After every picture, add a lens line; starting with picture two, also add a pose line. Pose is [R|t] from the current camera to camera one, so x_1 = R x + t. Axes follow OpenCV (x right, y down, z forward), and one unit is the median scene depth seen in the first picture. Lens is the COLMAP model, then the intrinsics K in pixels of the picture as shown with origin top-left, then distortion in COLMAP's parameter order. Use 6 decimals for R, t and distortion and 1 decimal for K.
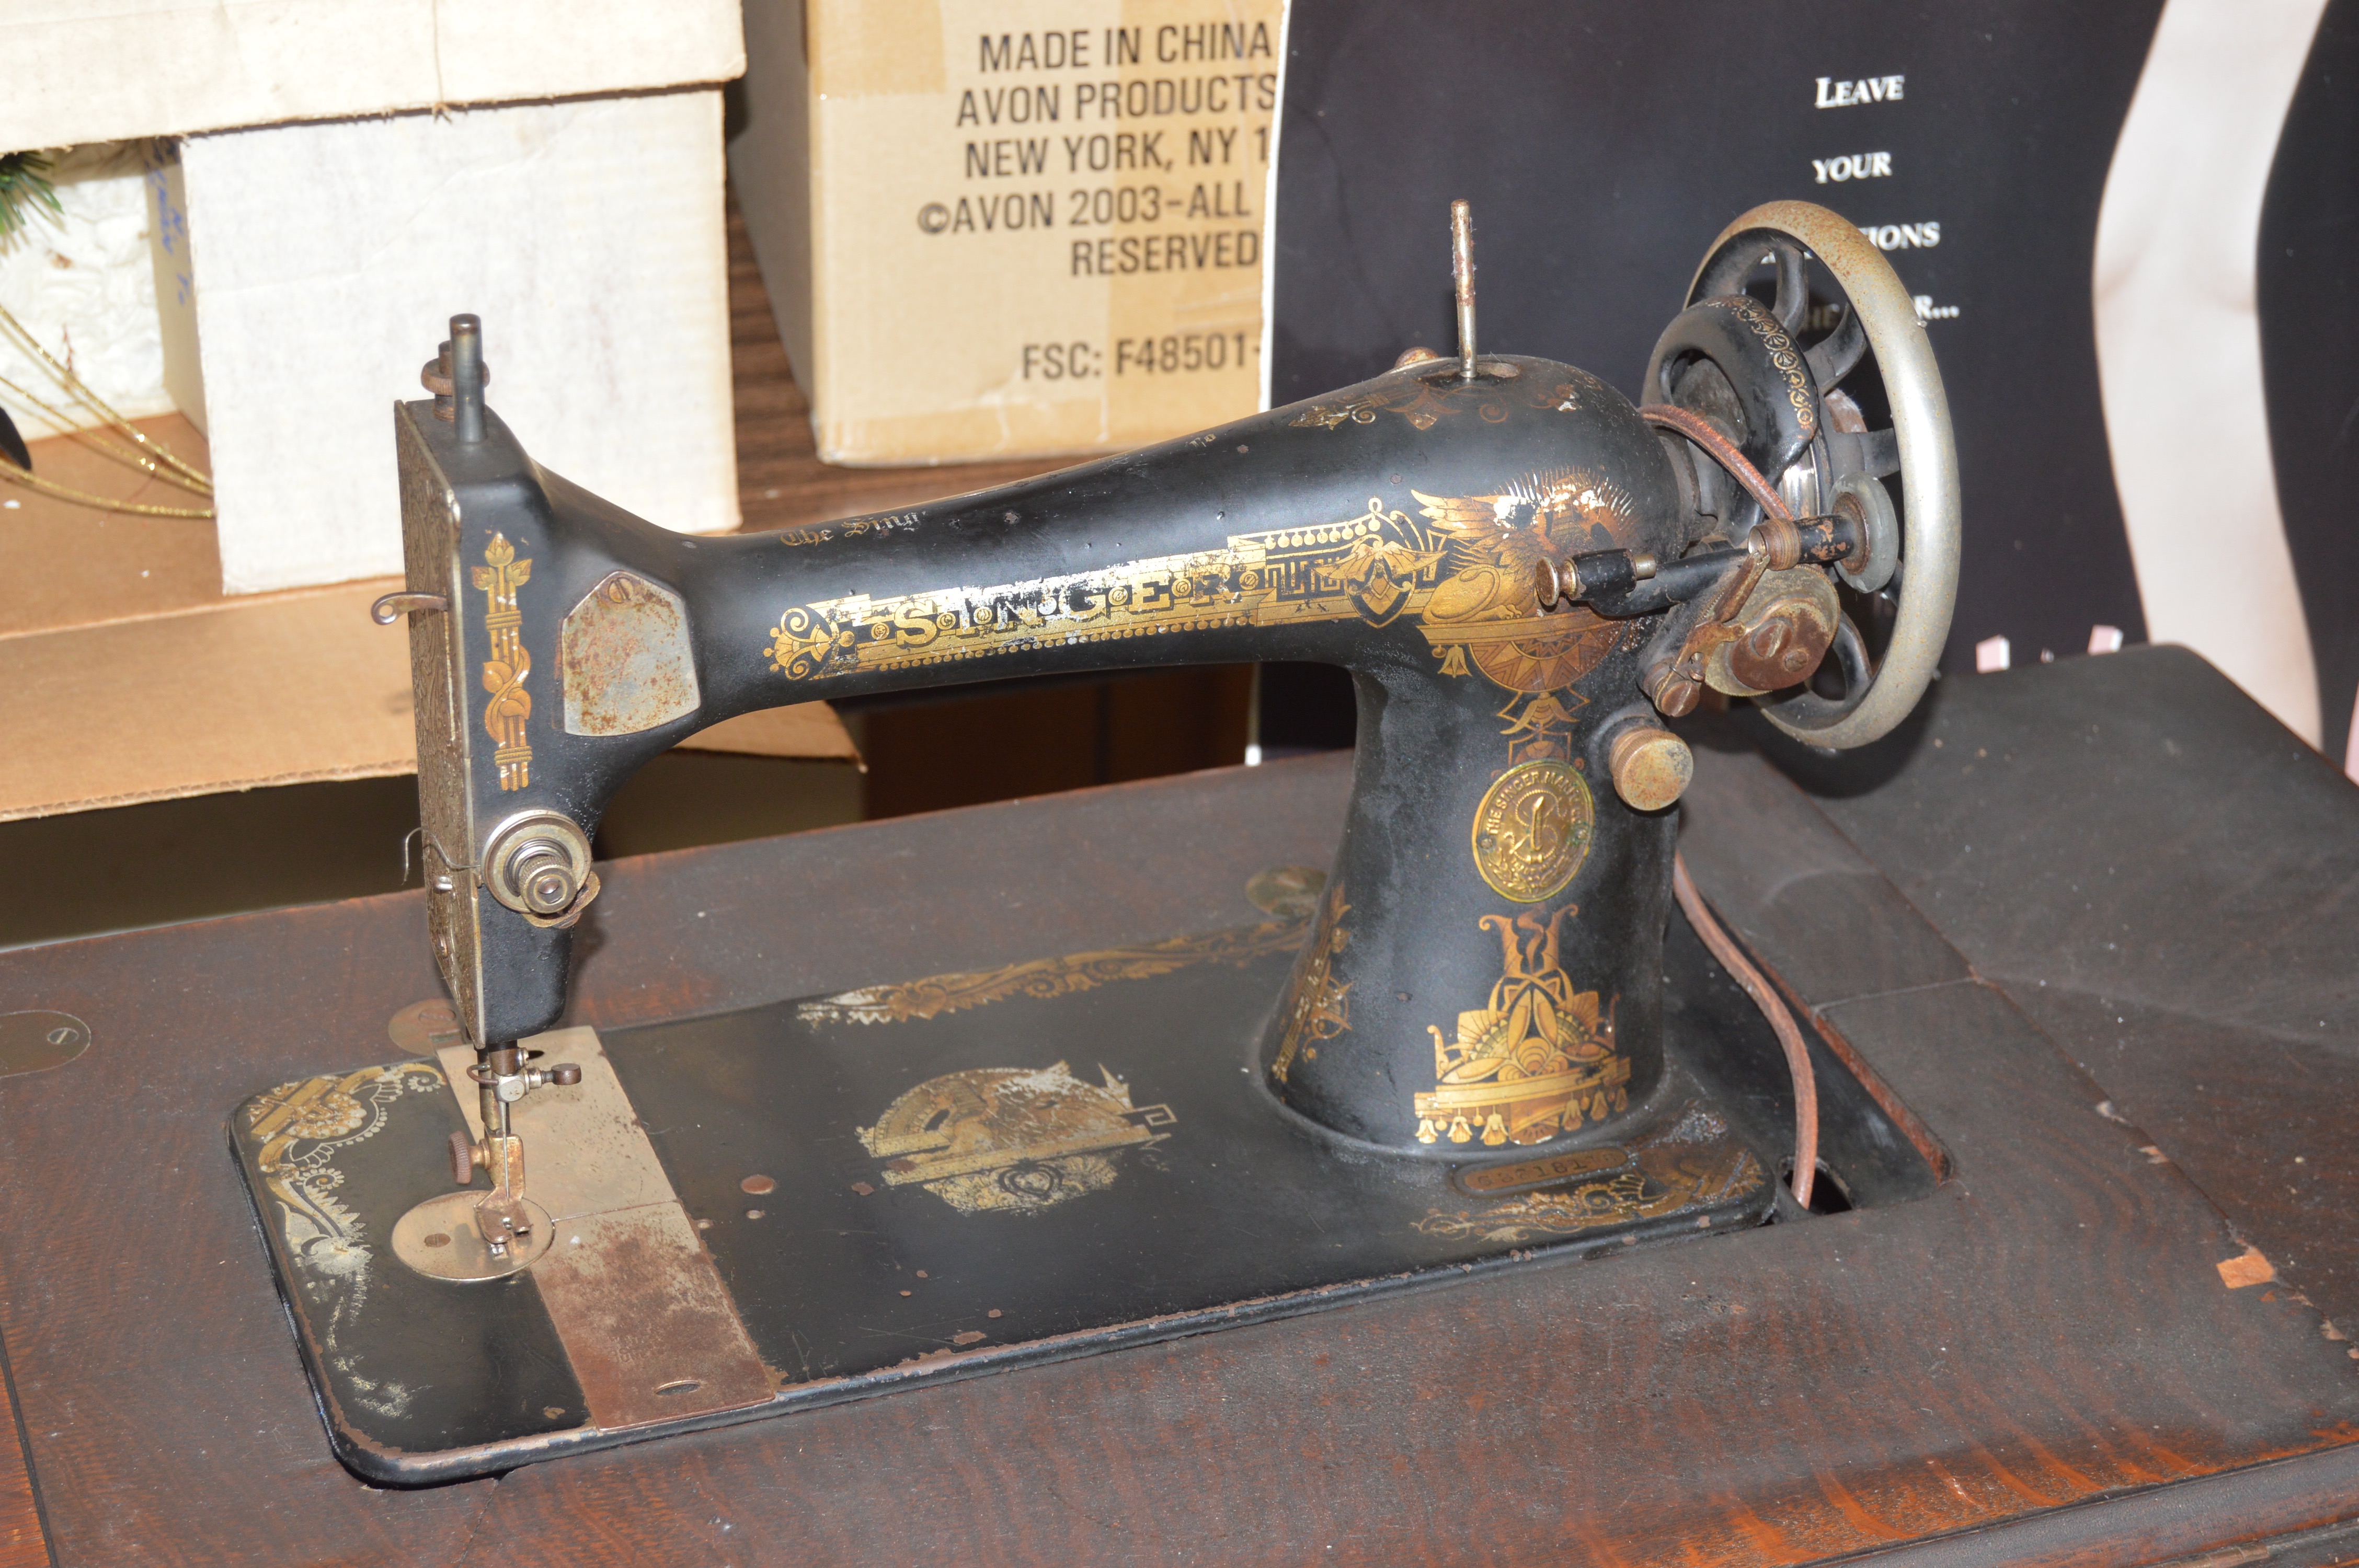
lens RADIAL K [[4559.5, 0, 1179.5], [0, 4559.5, 784.0], [0, 0, 1]] dist [-0.016943, -0.221799]
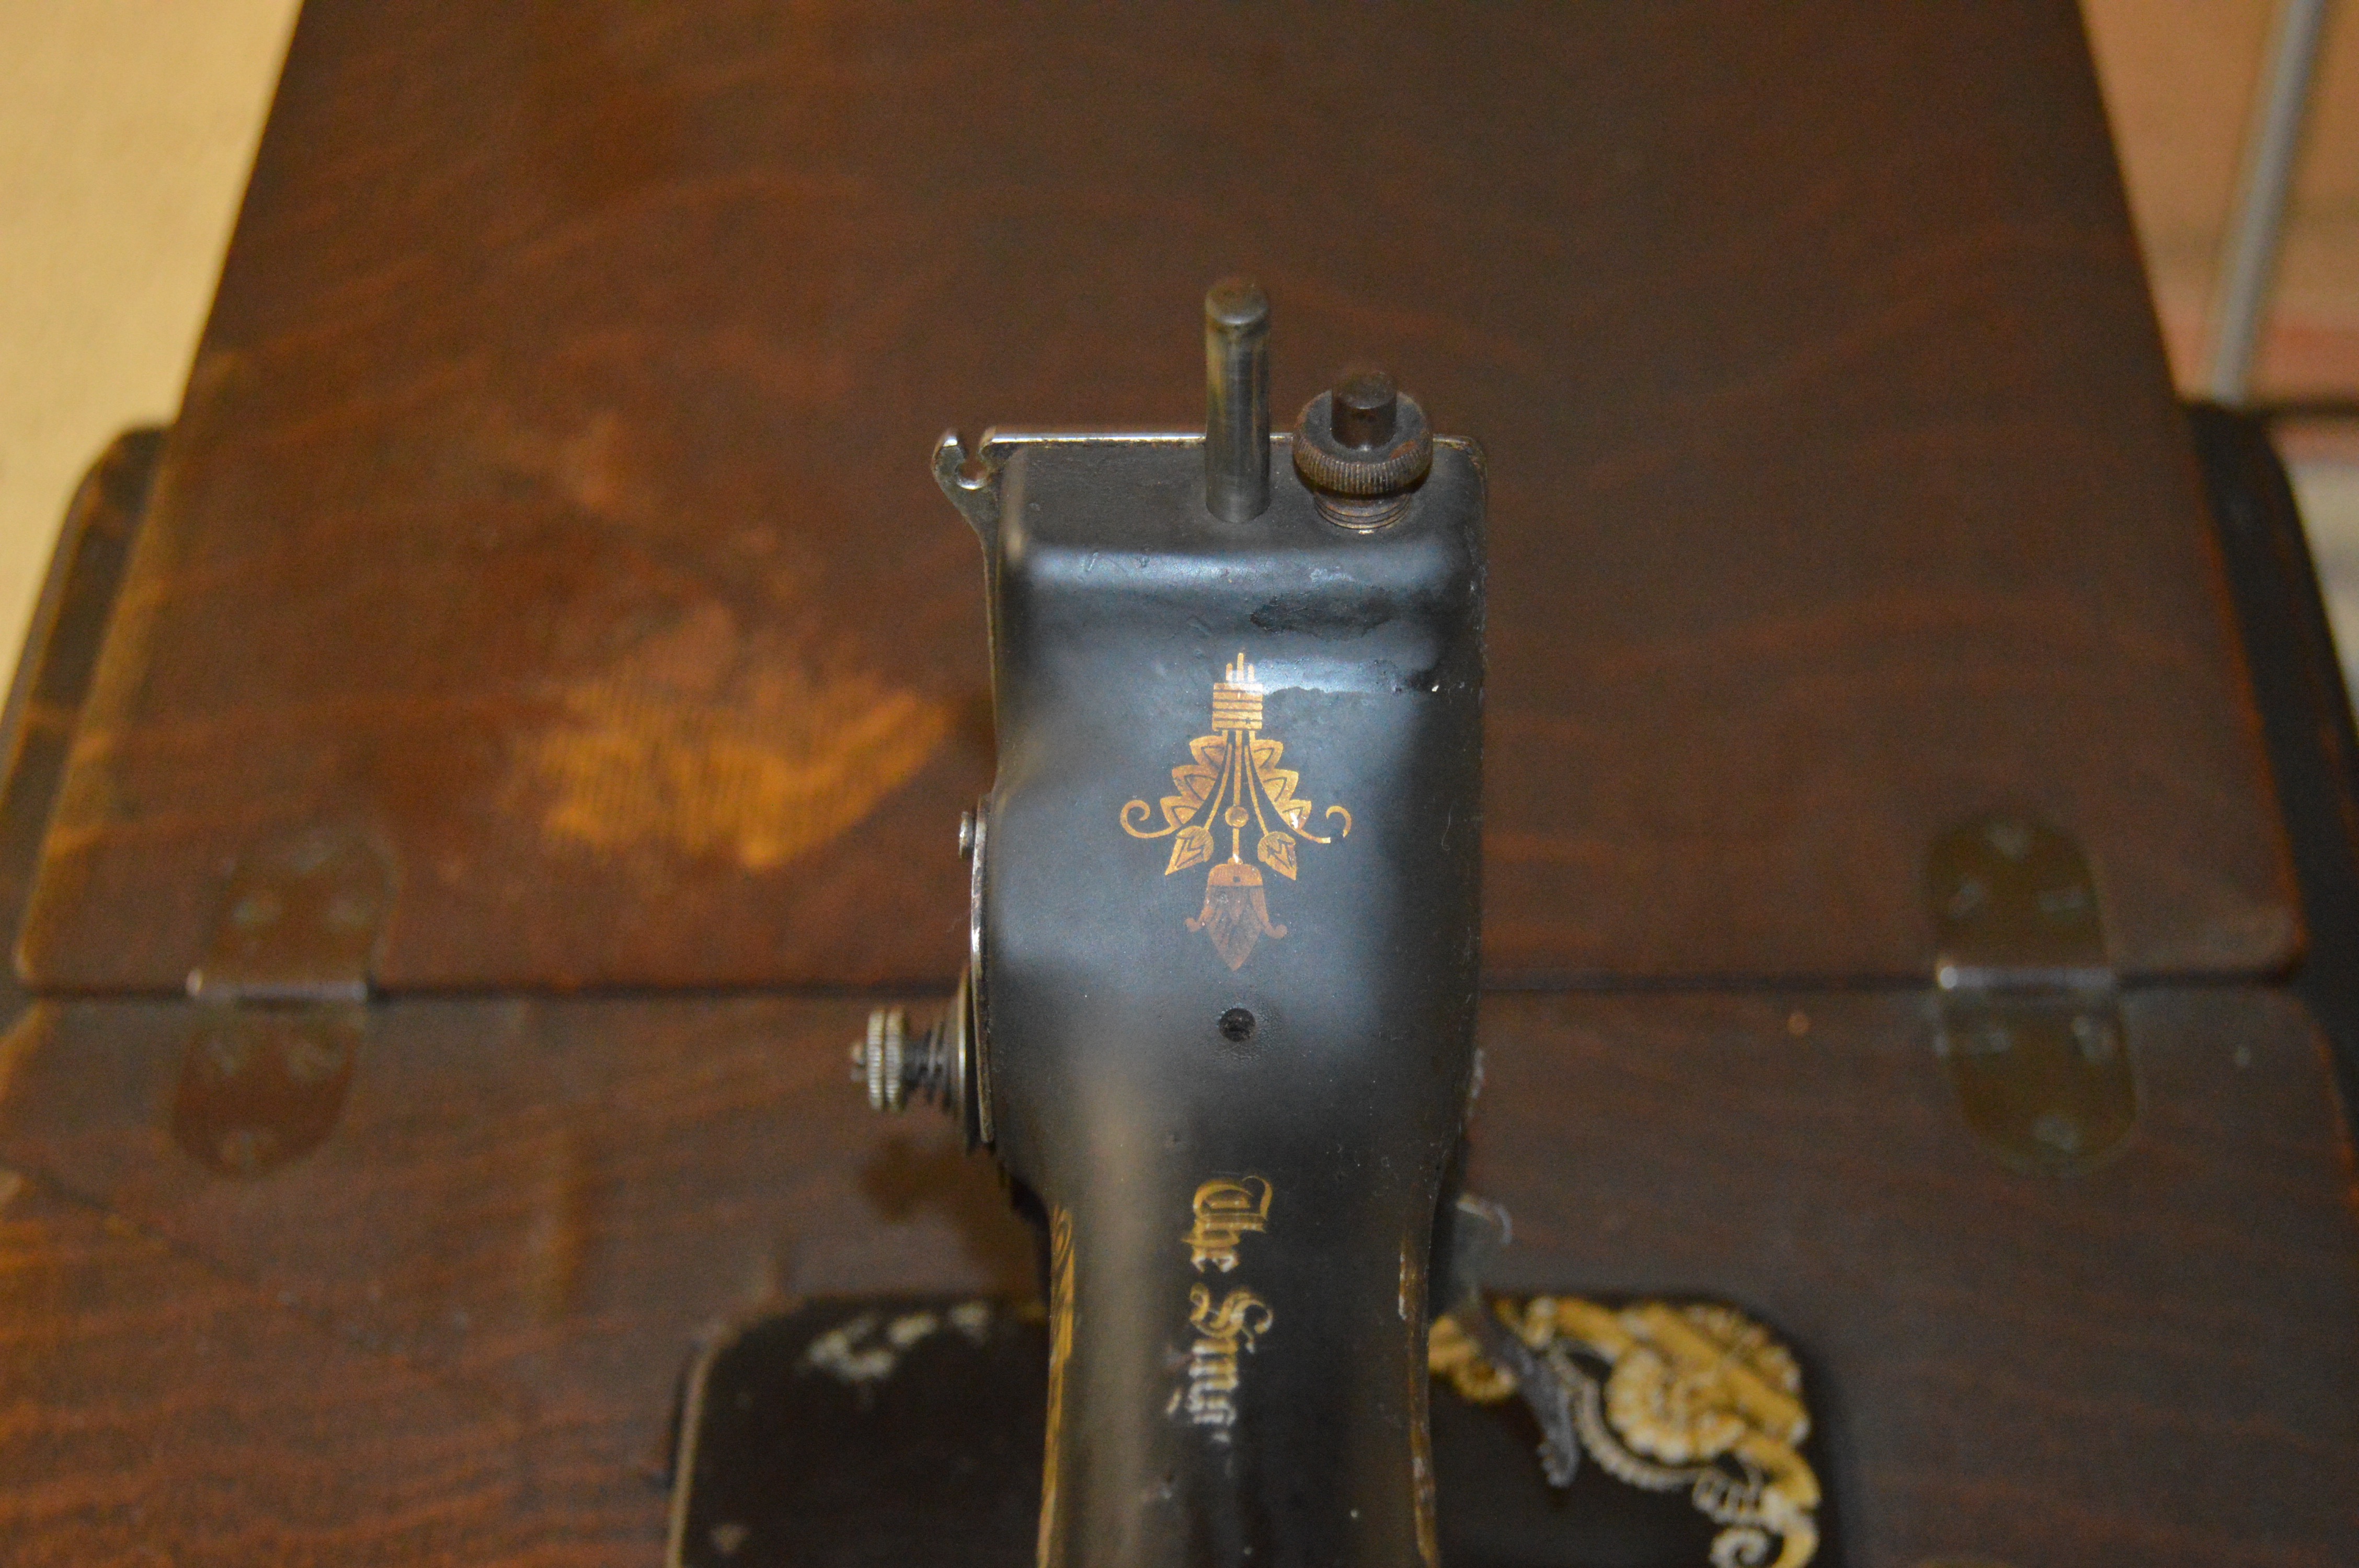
lens RADIAL K [[4233.3, 0, 1179.5], [0, 4233.3, 784.0], [0, 0, 1]] dist [-0.020380, -0.144858]
pose [[-0.363371, 0.640651, -0.676408, 0.169616], [-0.428495, 0.529761, 0.731946, -0.369475], [0.827257, 0.555806, 0.082016, 0.900918]]
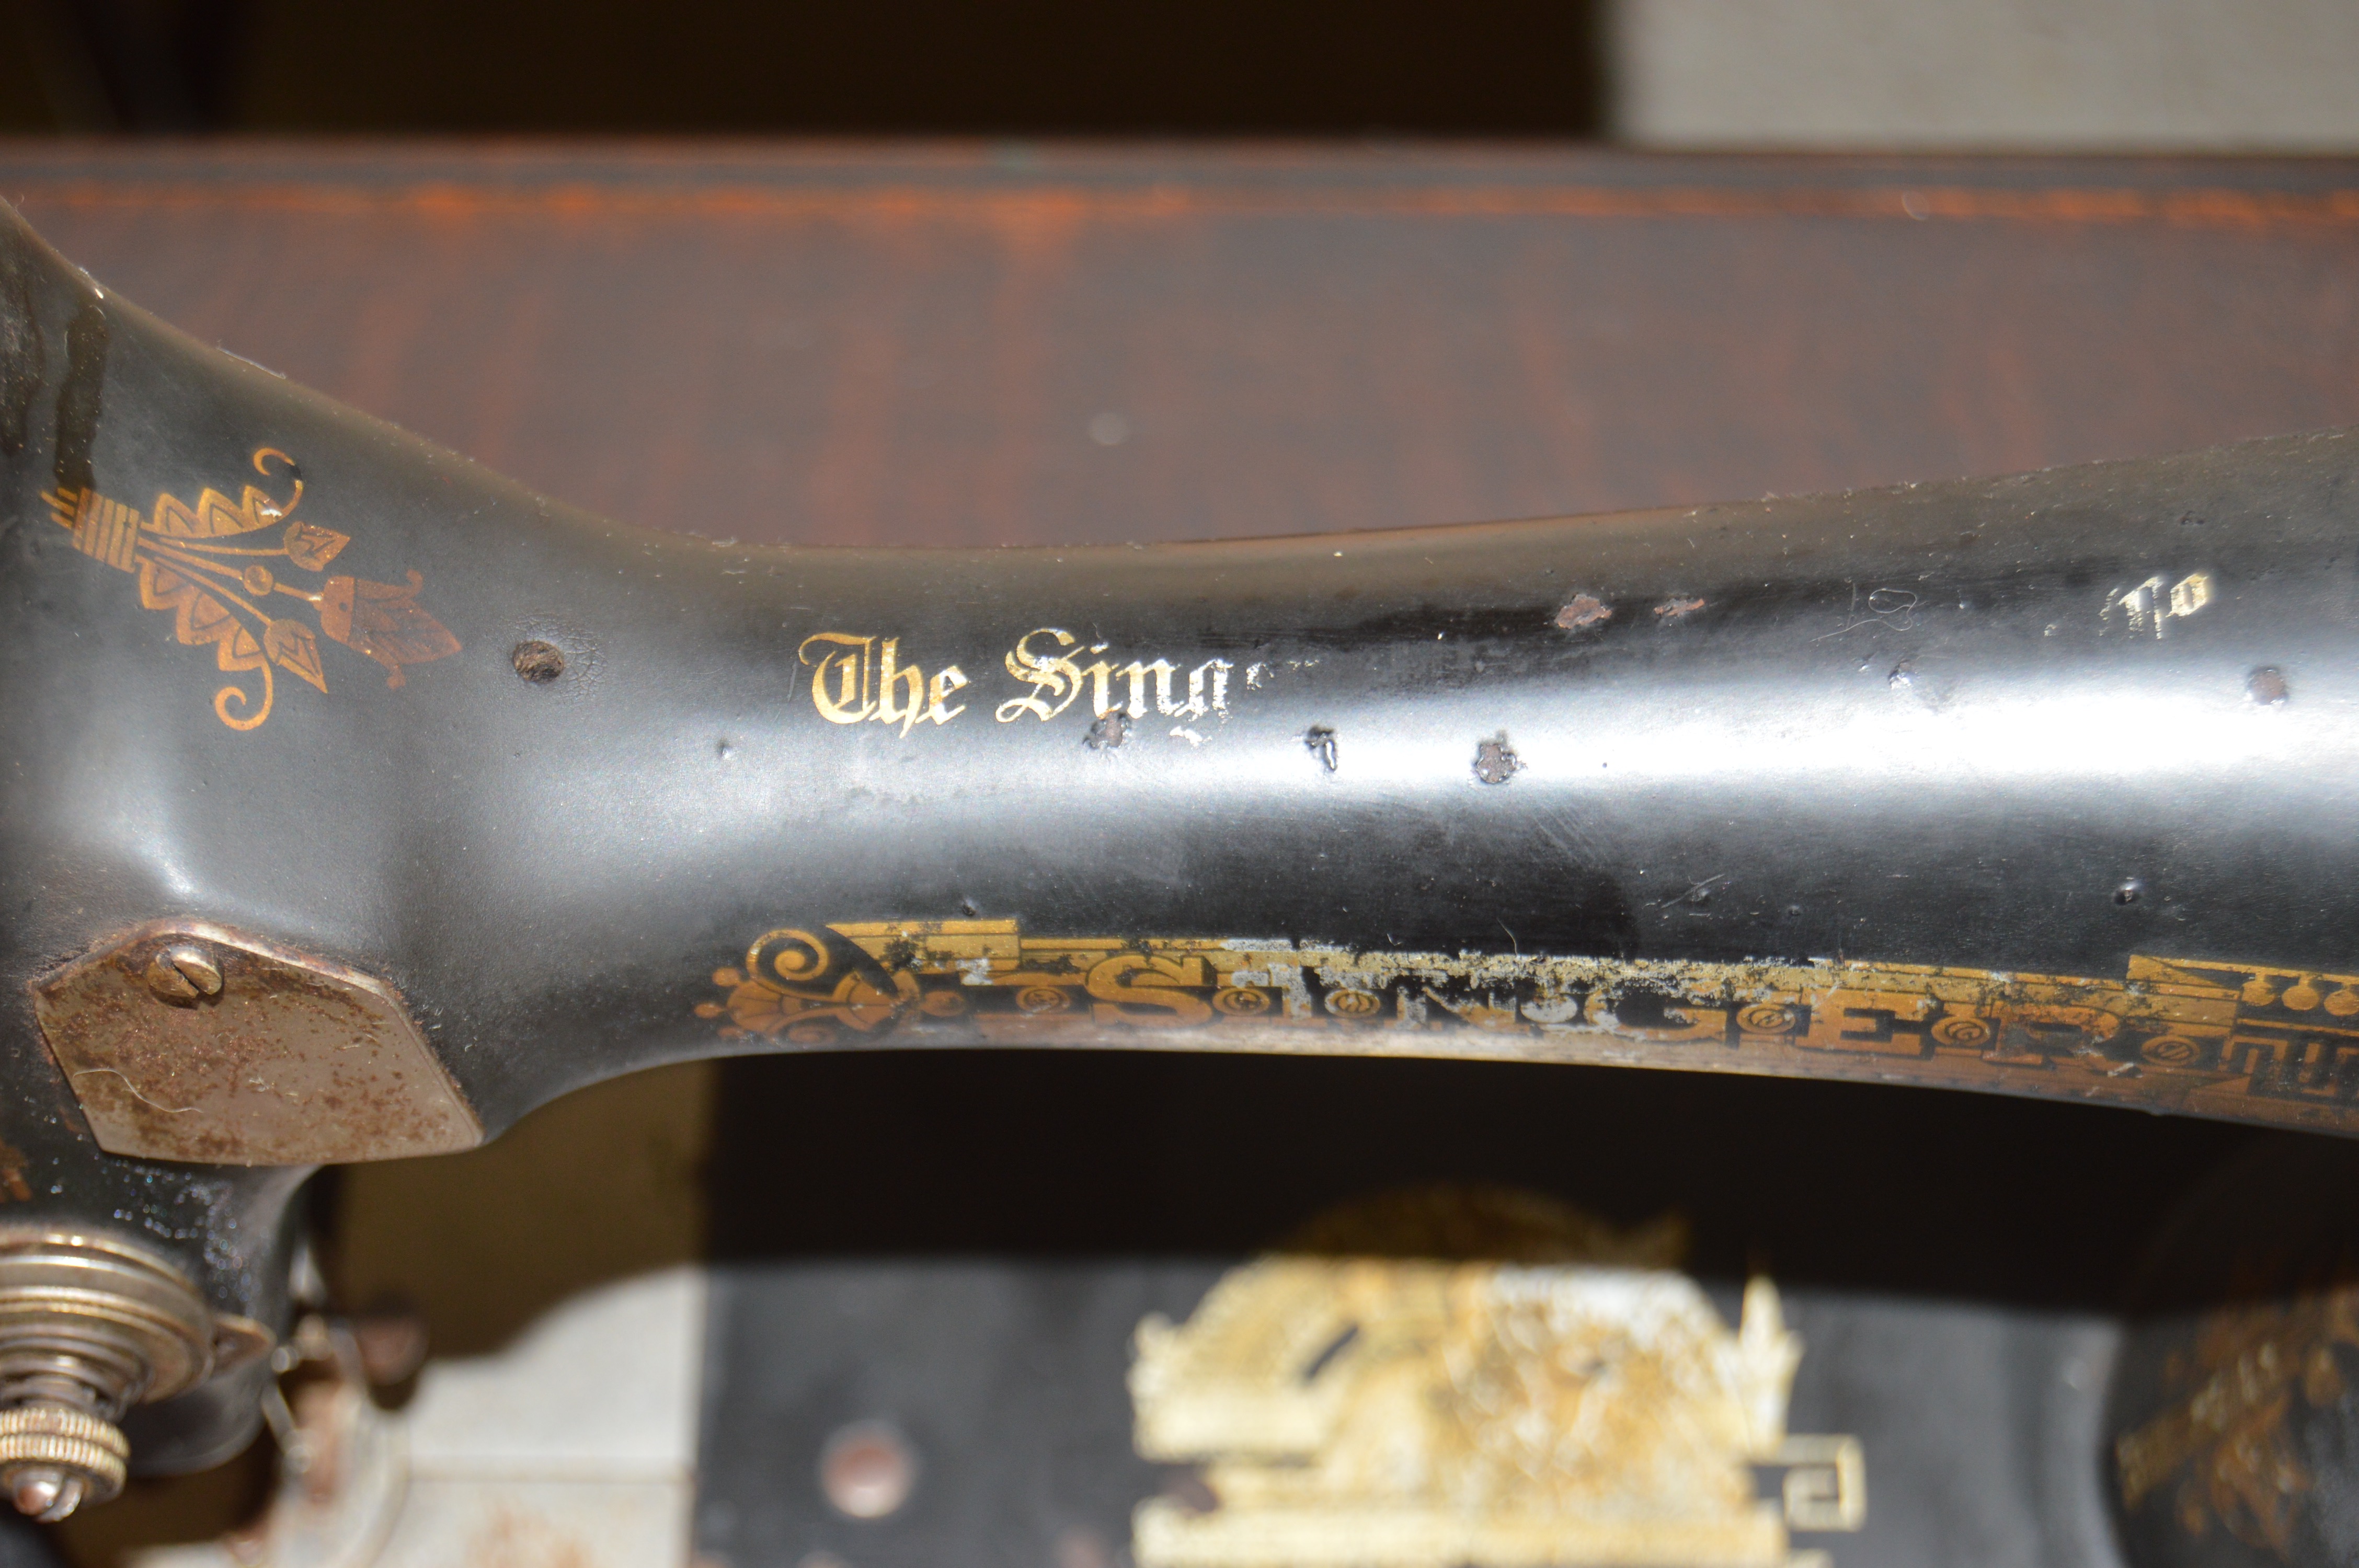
lens RADIAL K [[4801.1, 0, 1182.0], [0, 4801.1, 833.5], [0, 0, 1]] dist [-0.021595, -0.160657]
pose [[0.931350, 0.299781, -0.206685, 0.015236], [-0.136569, 0.813769, 0.564915, -0.241097], [0.337544, -0.497907, 0.798845, 0.687814]]
